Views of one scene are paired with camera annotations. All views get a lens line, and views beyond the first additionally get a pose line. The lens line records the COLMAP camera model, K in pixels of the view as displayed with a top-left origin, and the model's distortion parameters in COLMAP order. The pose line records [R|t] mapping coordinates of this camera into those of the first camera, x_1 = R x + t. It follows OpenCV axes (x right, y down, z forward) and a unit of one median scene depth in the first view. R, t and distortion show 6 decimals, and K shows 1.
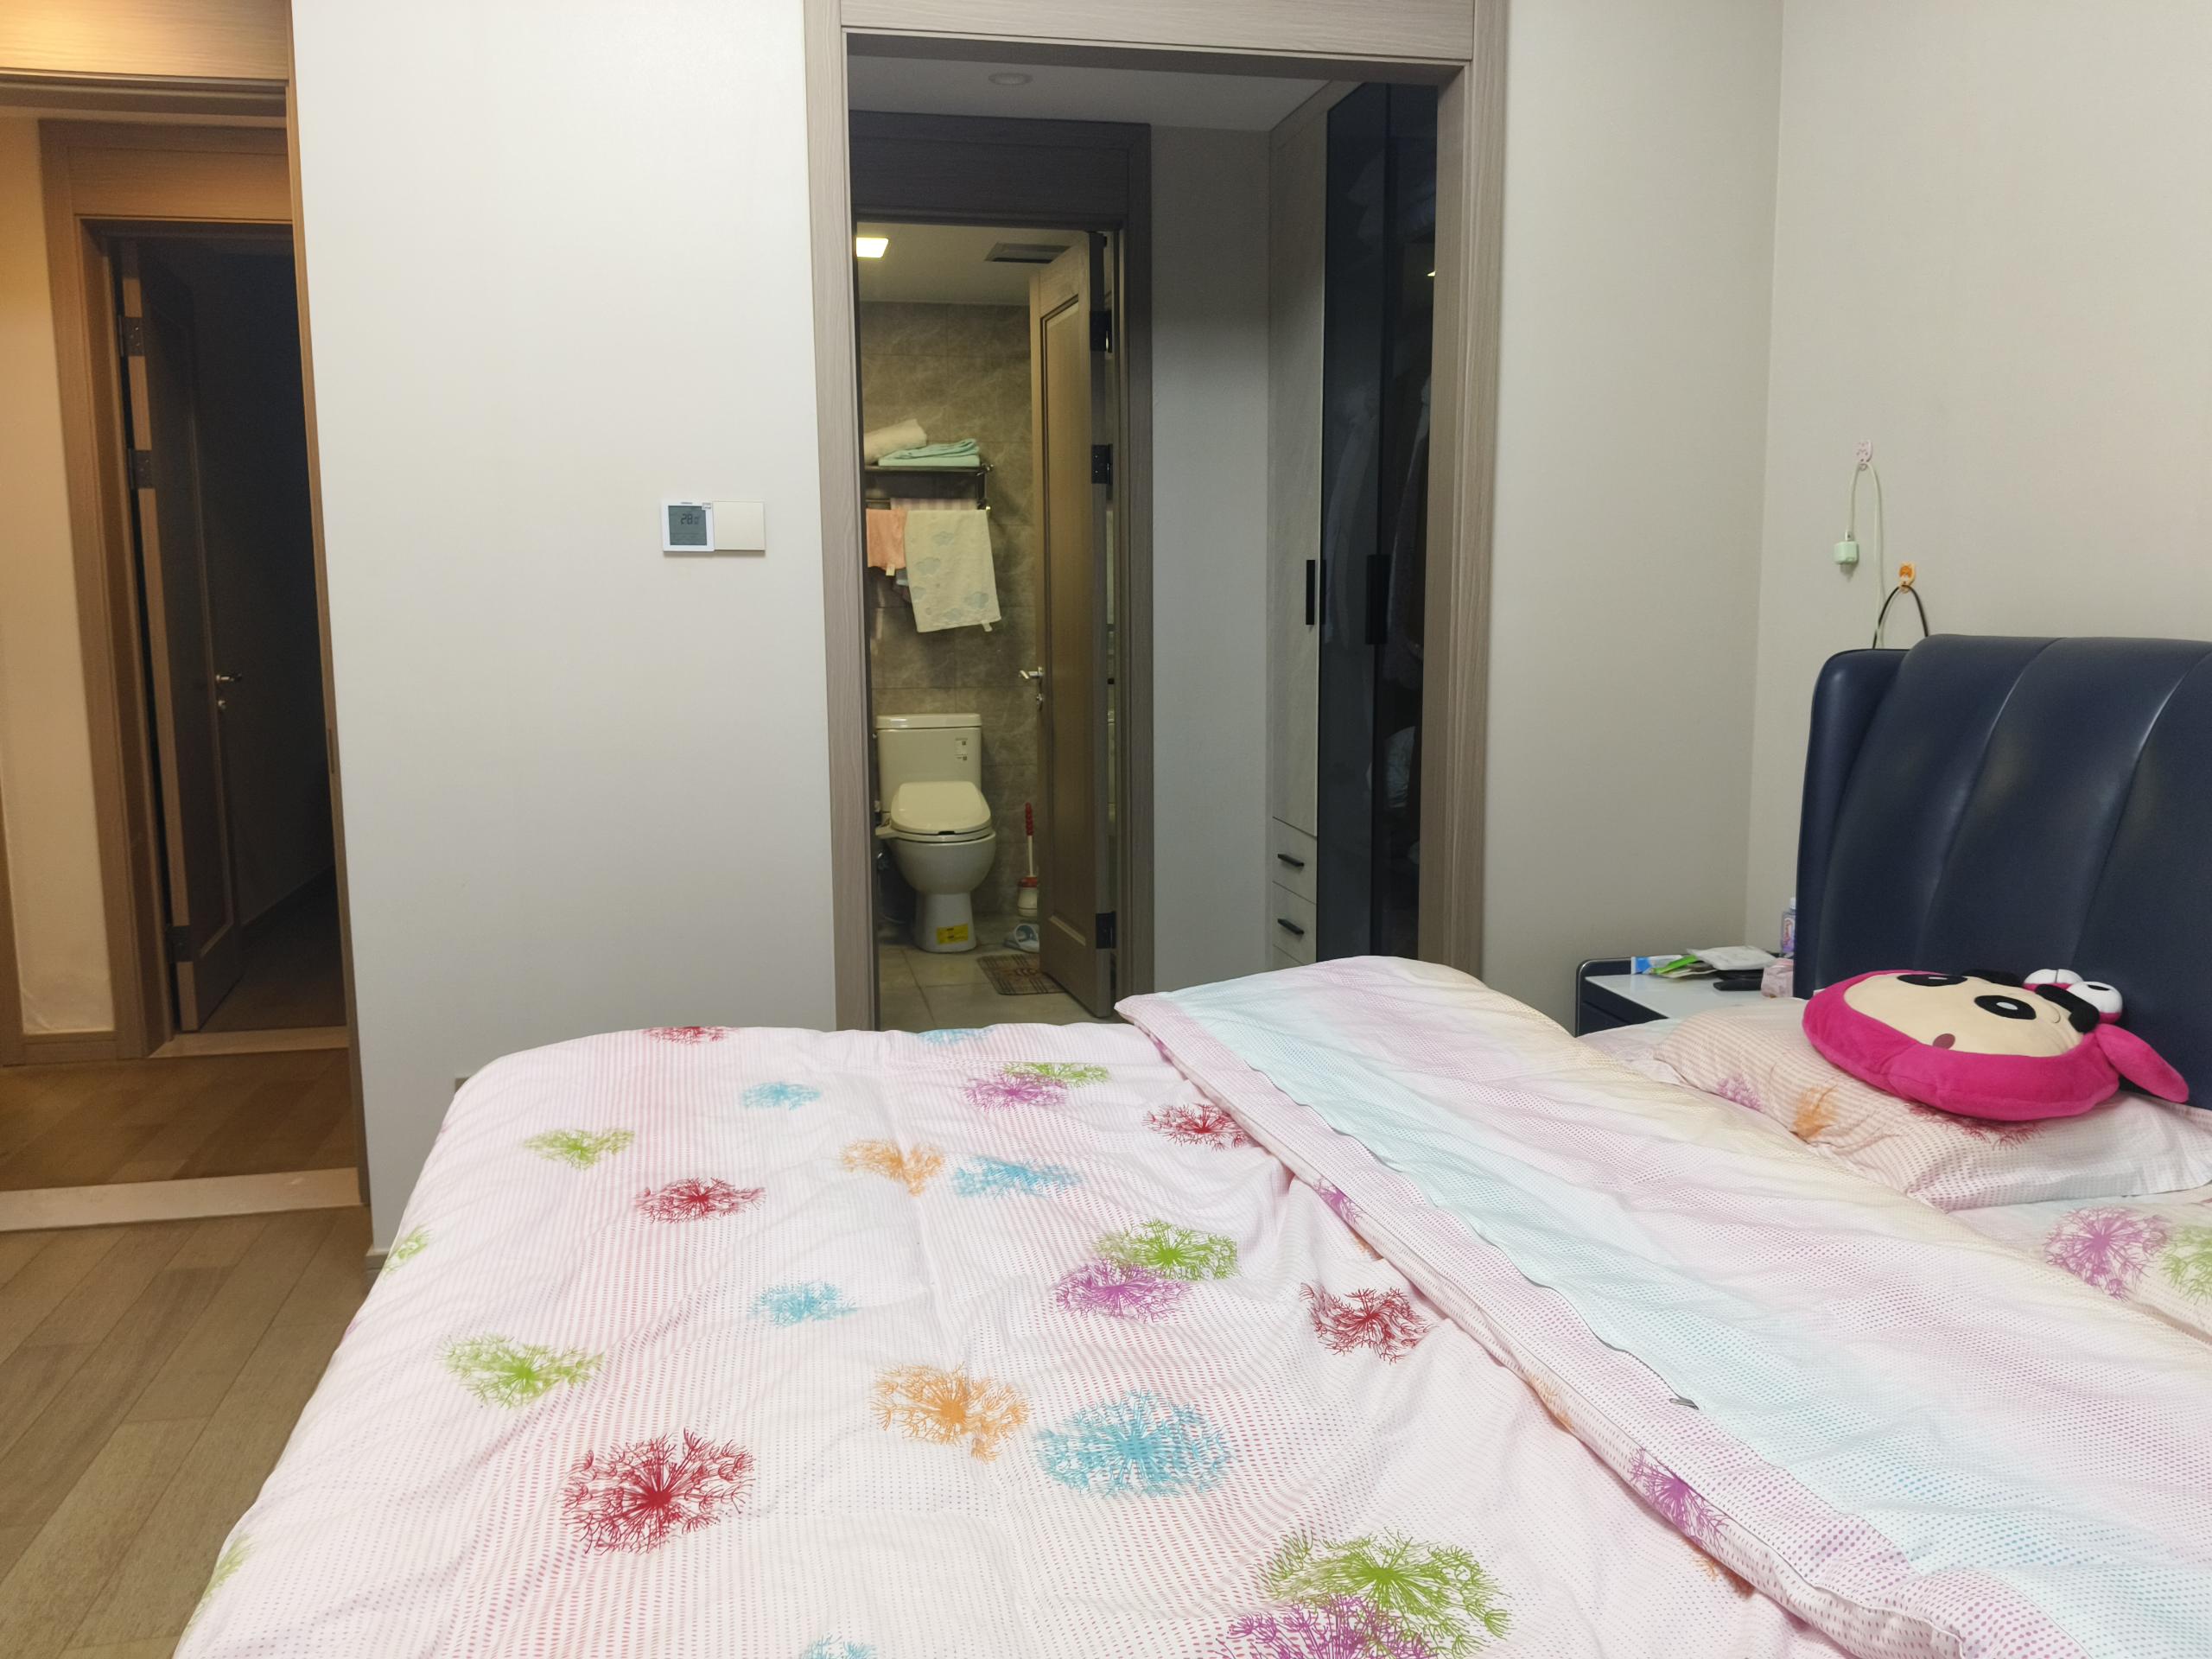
lens RADIAL K [[1711.0, 0, 1103.7], [0, 1711.0, 832.4], [0, 0, 1]] dist [0.036601, -0.004267]
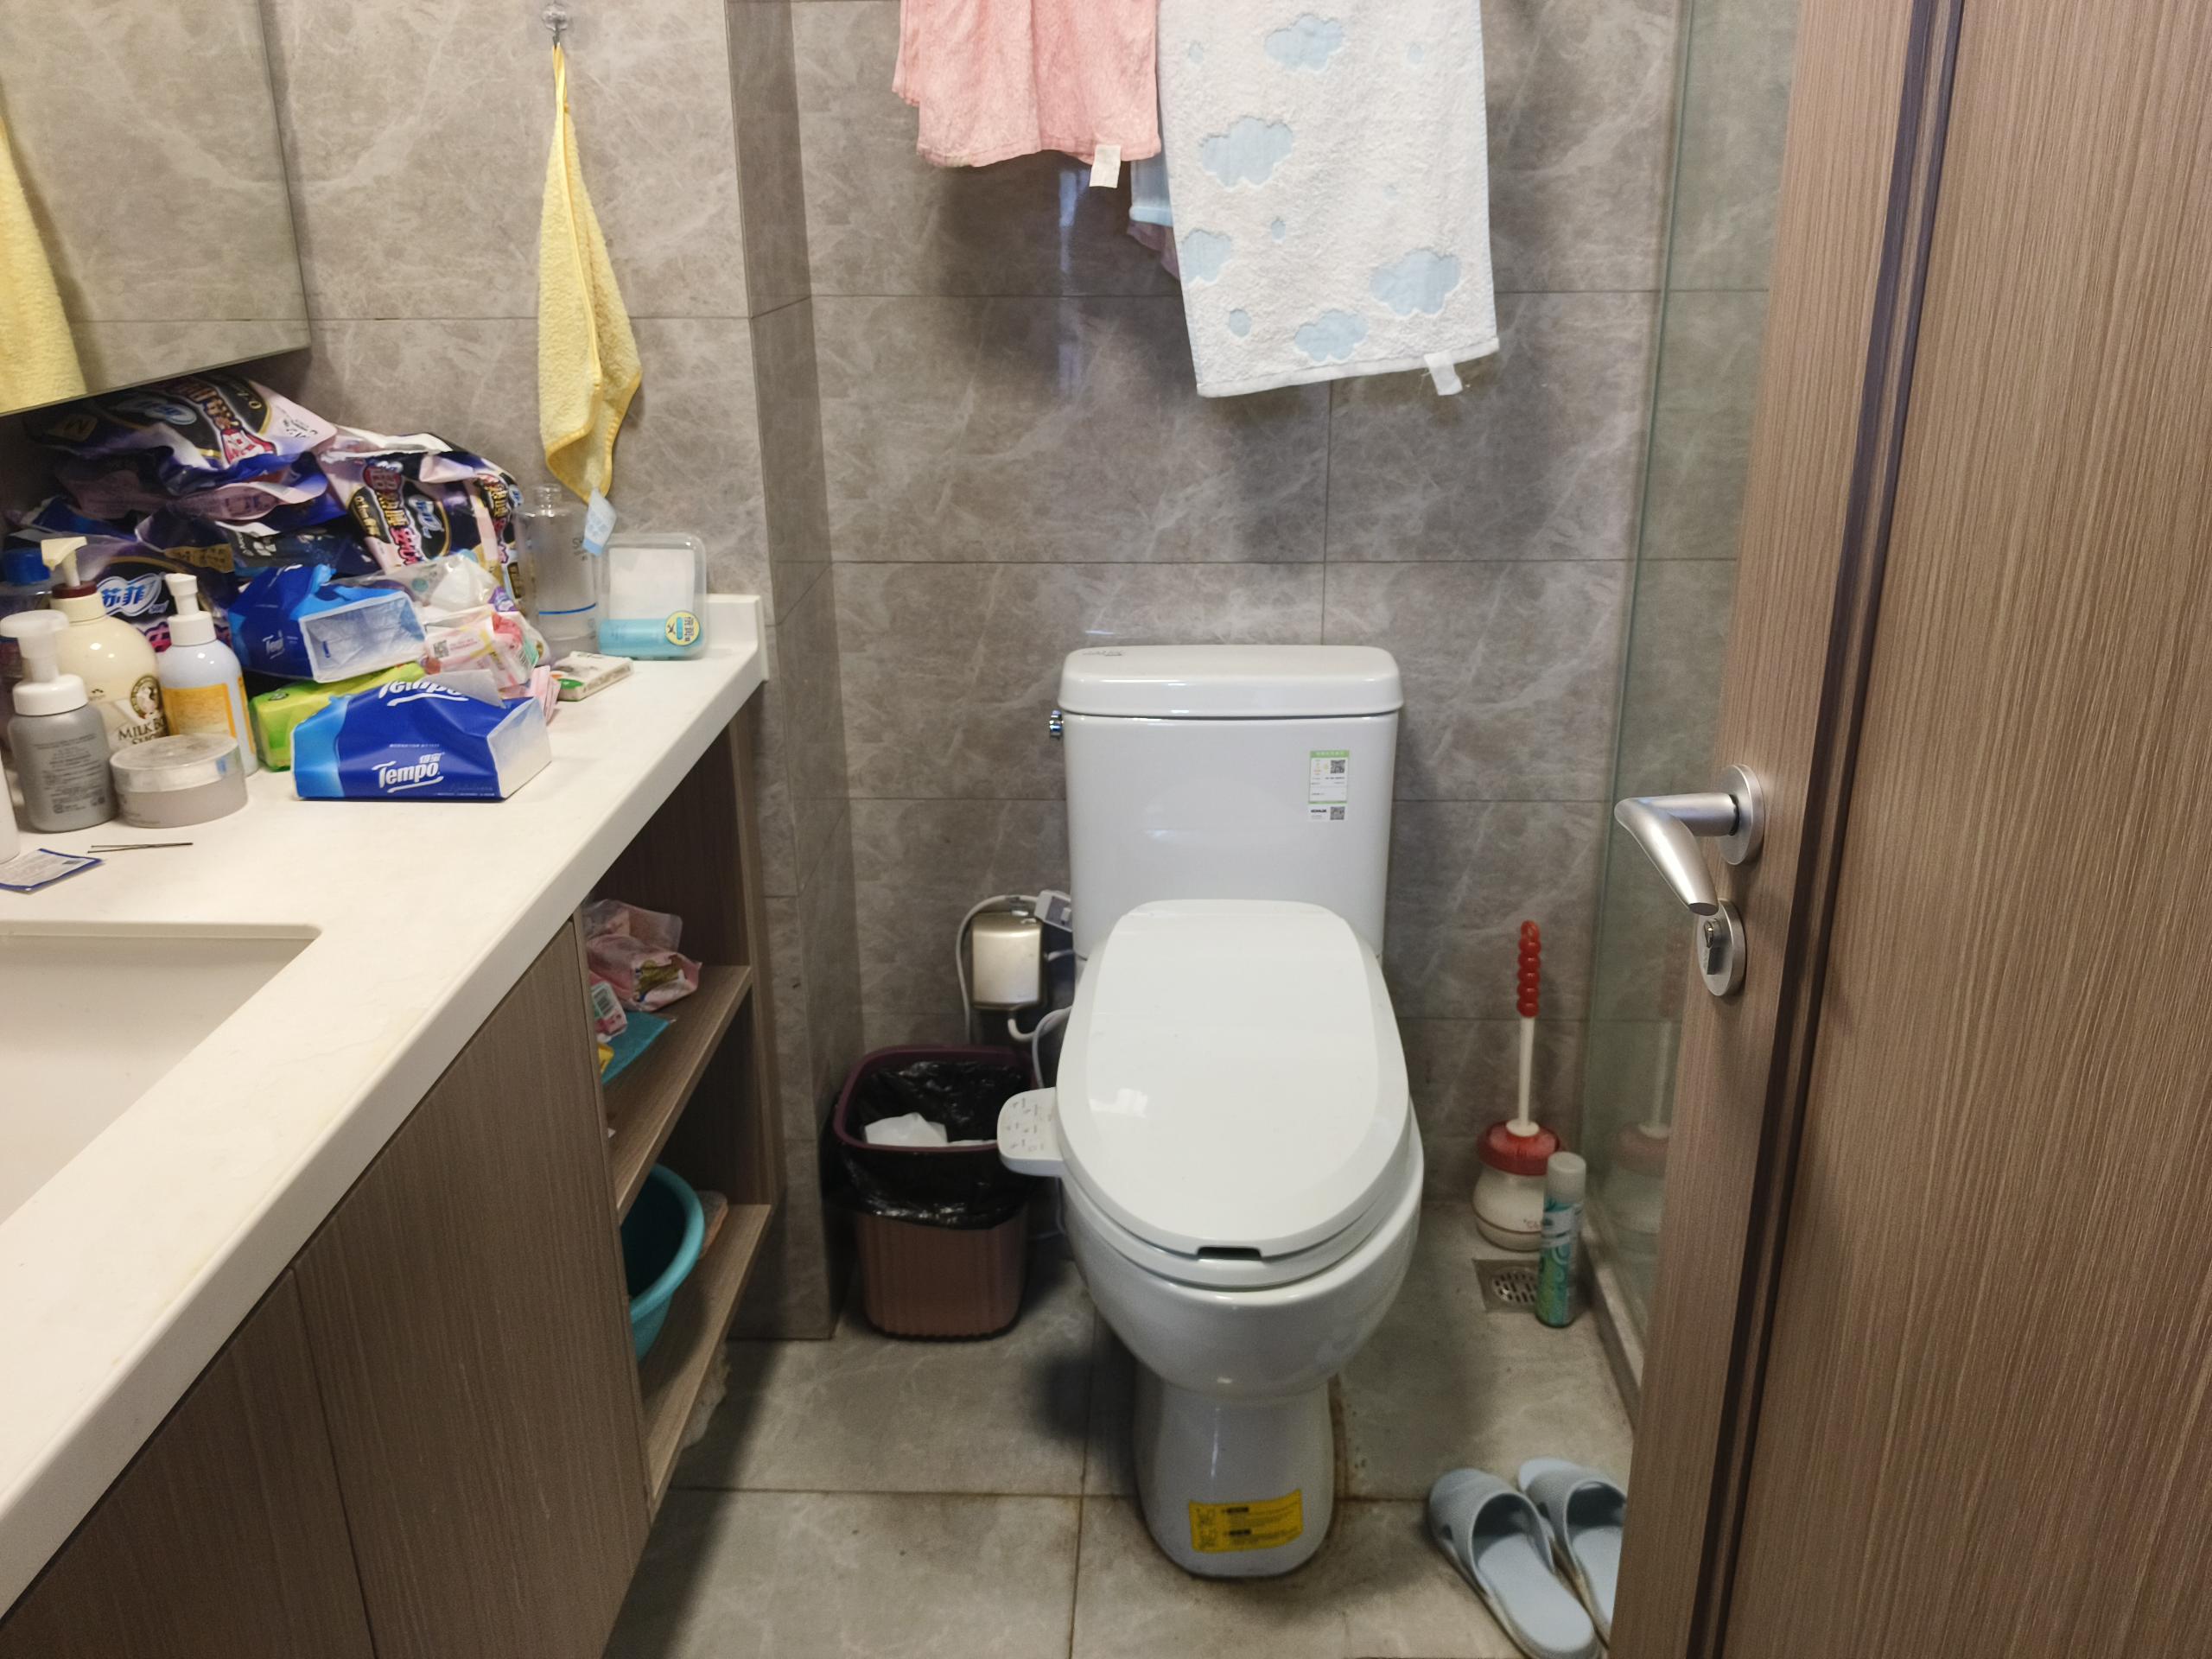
lens RADIAL K [[1711.0, 0, 1099.8], [0, 1711.0, 816.1], [0, 0, 1]] dist [0.036601, -0.004267]
pose [[0.969313, 0.083573, -0.231190, -0.050880], [-0.033440, 0.976524, 0.212799, -0.105768], [0.243546, -0.198537, 0.949351, 0.690399]]
